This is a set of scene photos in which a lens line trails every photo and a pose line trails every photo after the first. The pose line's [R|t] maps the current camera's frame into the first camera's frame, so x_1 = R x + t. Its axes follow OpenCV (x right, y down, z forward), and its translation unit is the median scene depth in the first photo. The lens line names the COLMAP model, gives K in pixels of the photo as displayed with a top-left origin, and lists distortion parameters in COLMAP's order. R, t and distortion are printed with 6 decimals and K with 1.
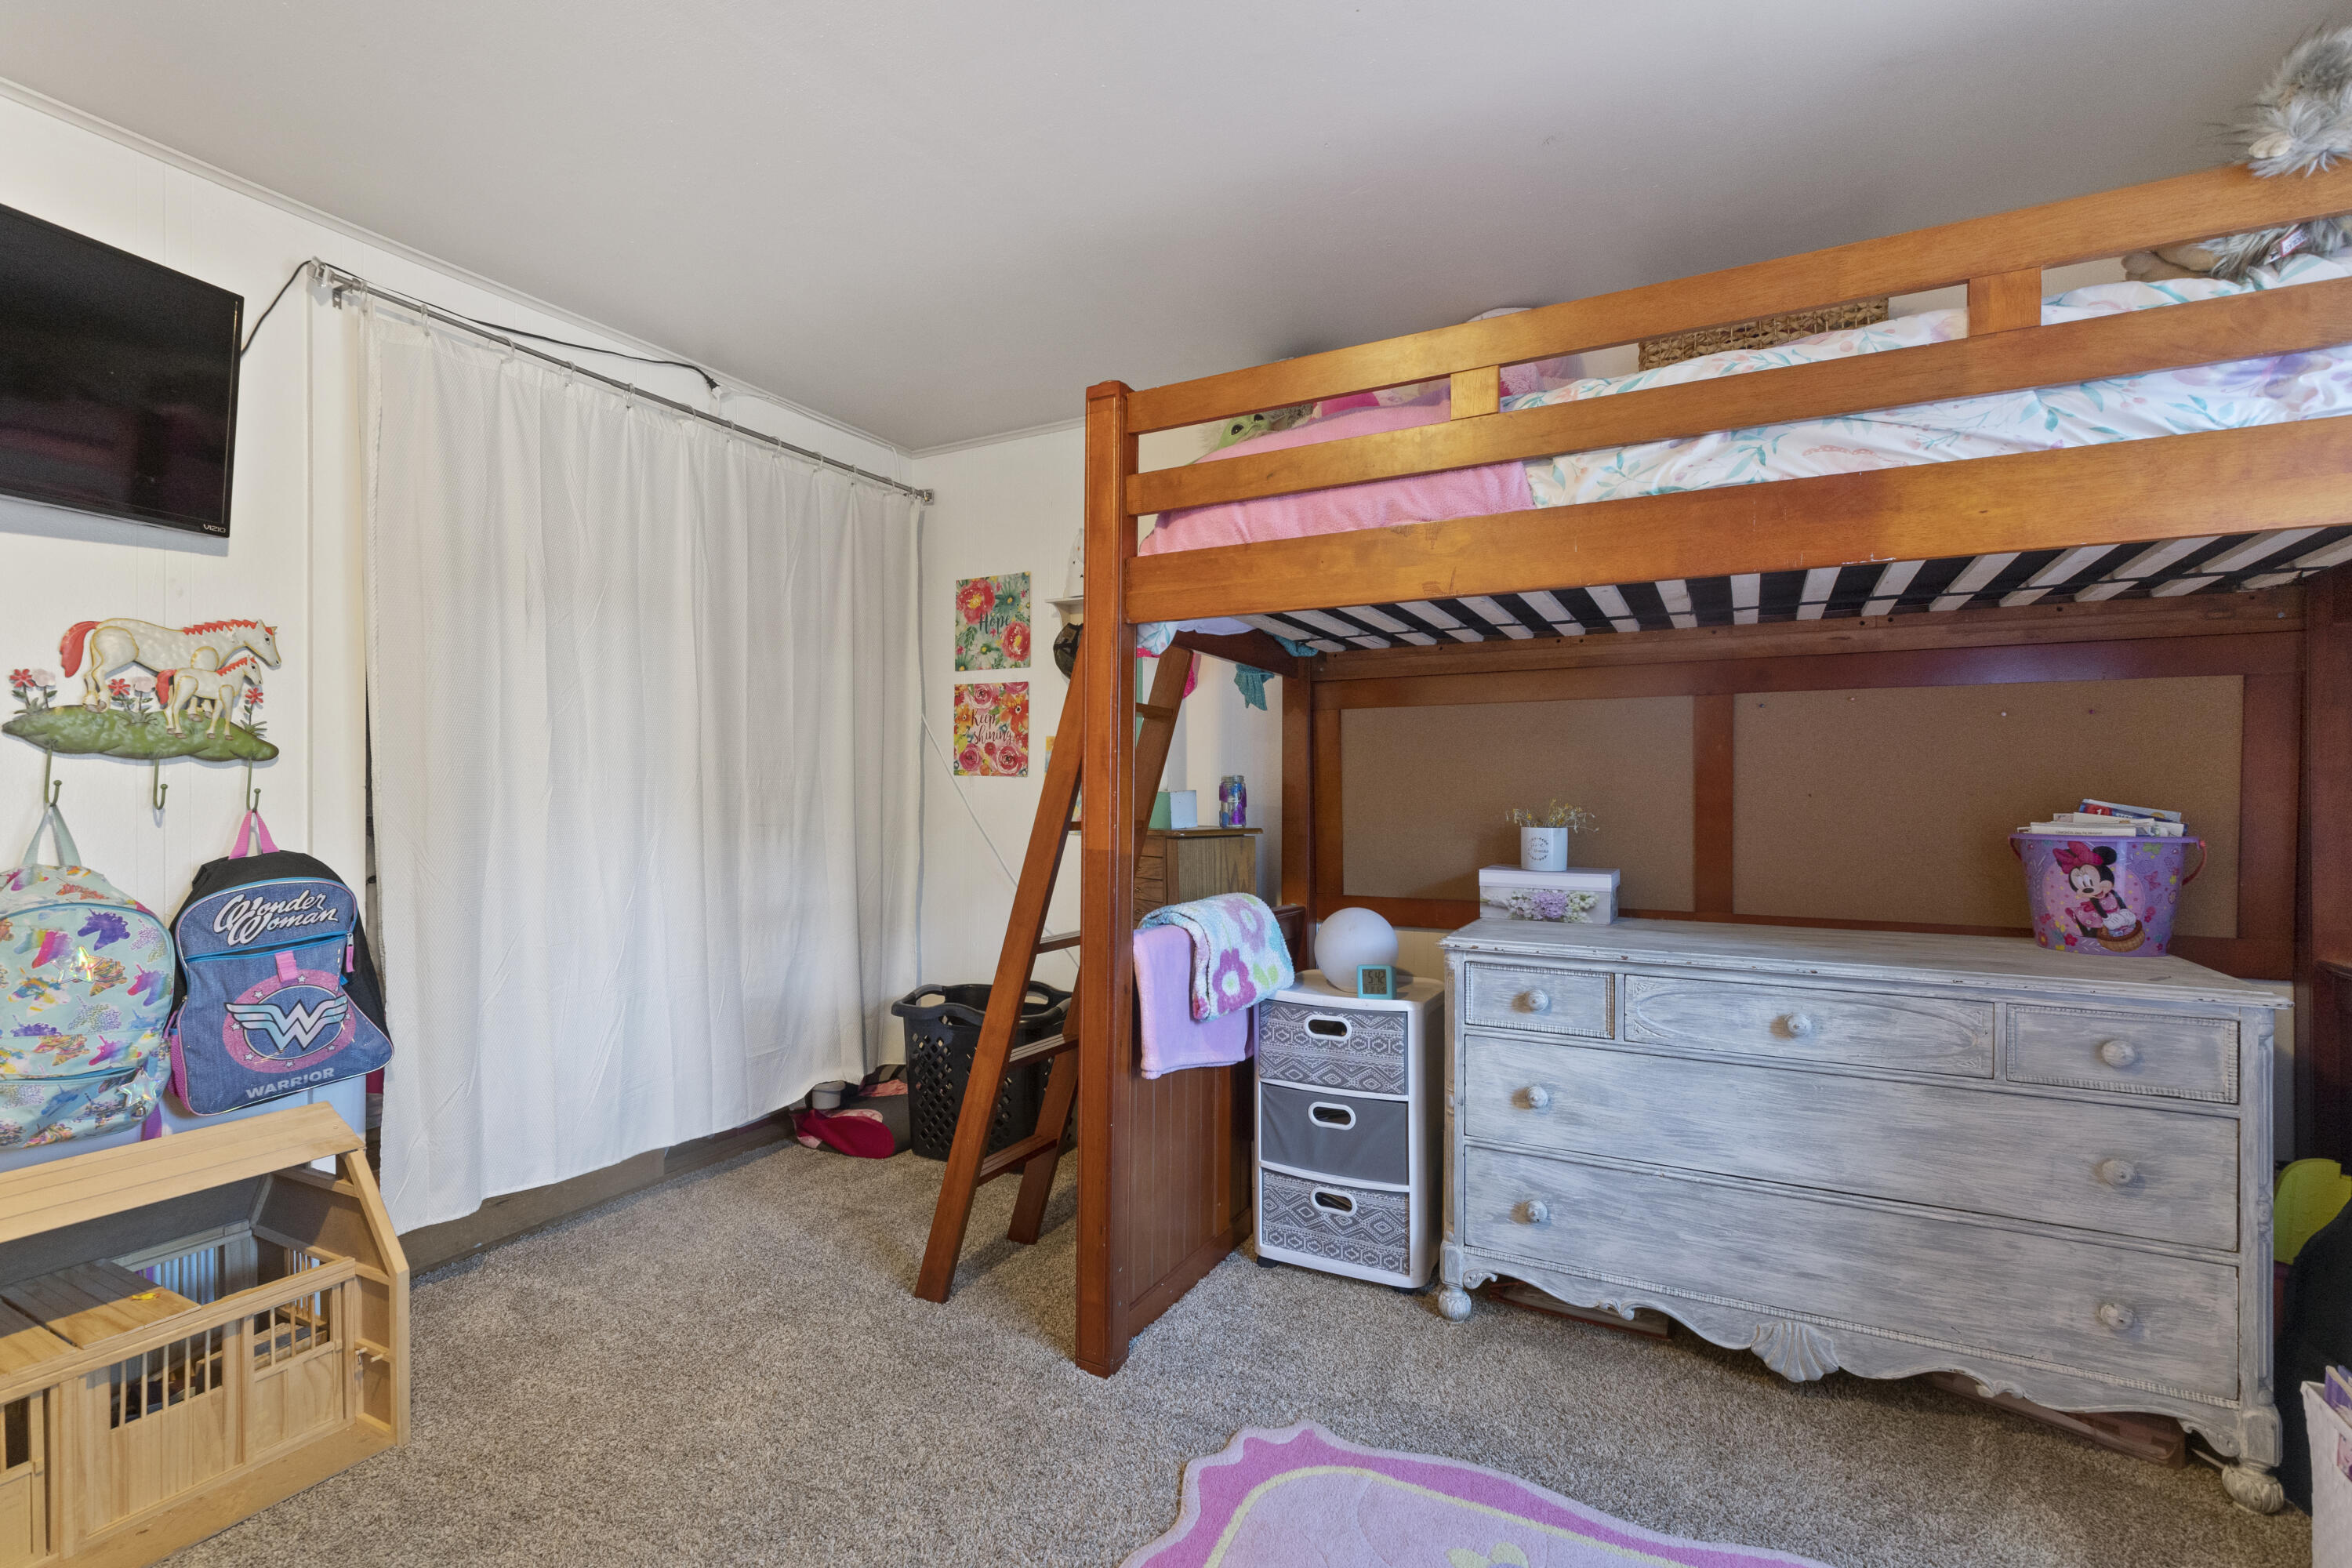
lens RADIAL K [[1041.3, 0, 1182.3], [0, 1041.3, 797.6], [0, 0, 1]] dist [-0.002987, -0.000448]
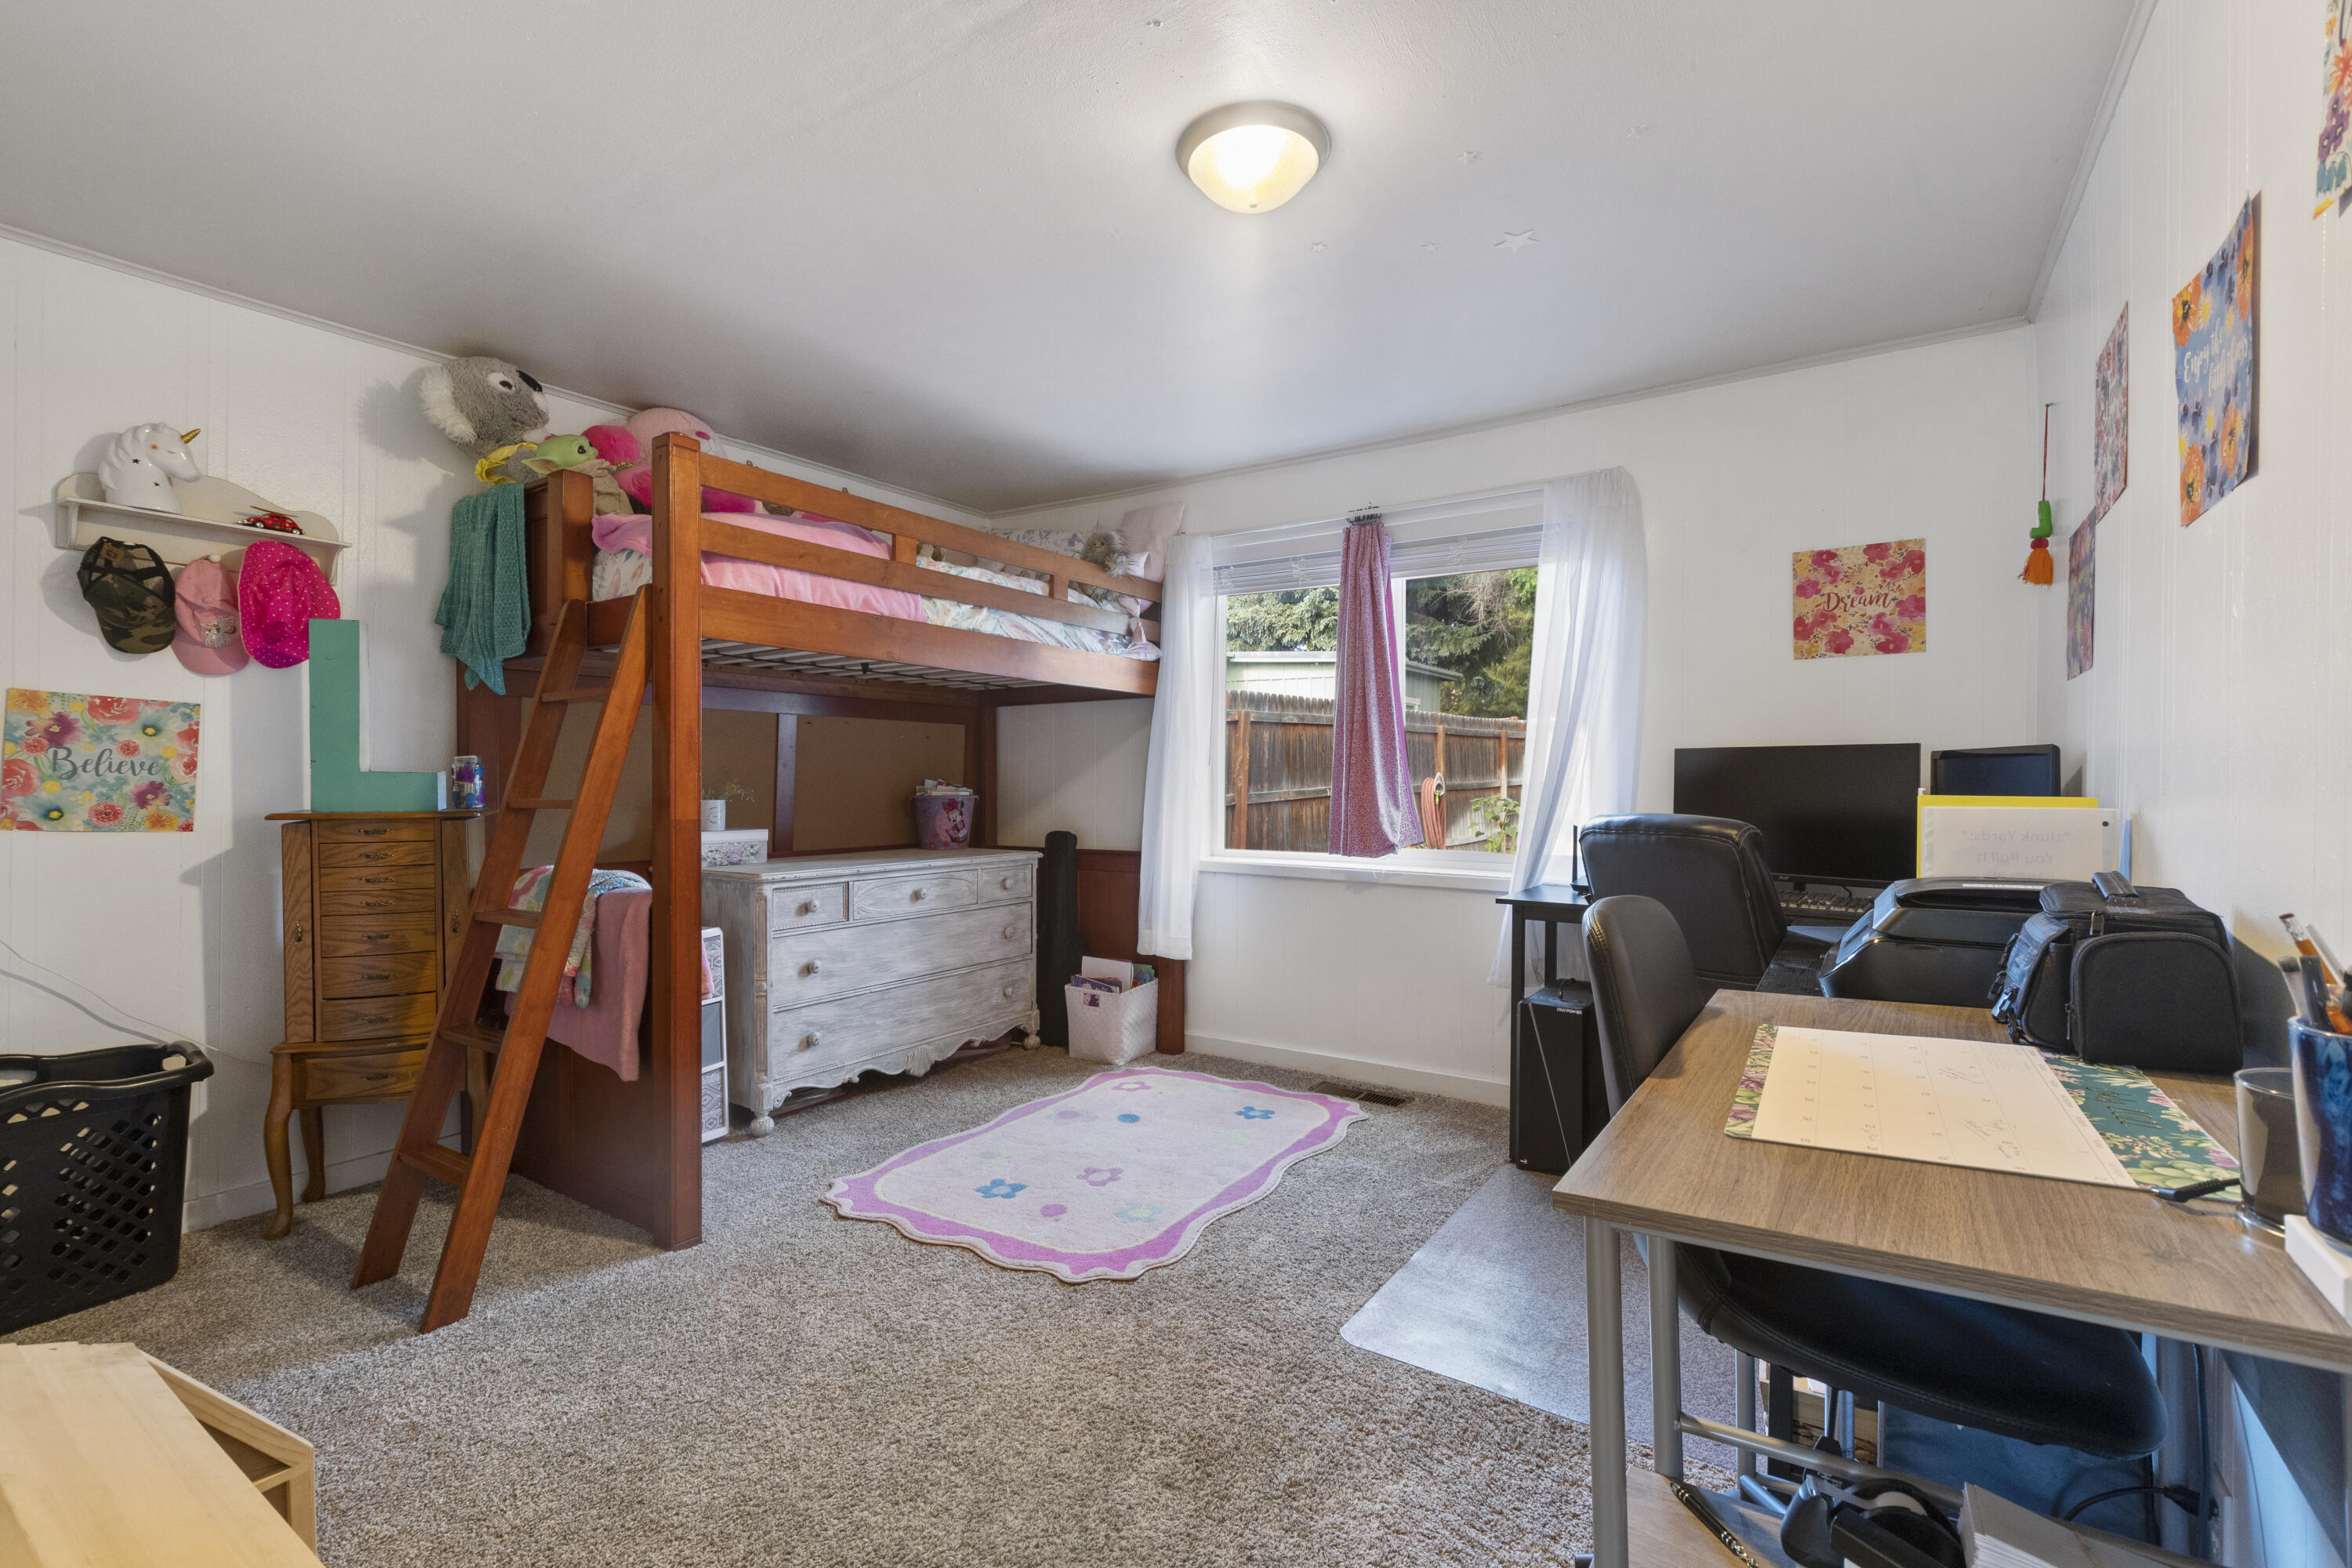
lens RADIAL K [[1041.3, 0, 1182.3], [0, 1041.3, 797.6], [0, 0, 1]] dist [-0.002987, -0.000448]
pose [[0.093482, -0.015842, 0.995495, -1.267865], [0.002419, 0.999874, 0.015684, 0.007075], [-0.995618, 0.000942, 0.093509, 0.315278]]
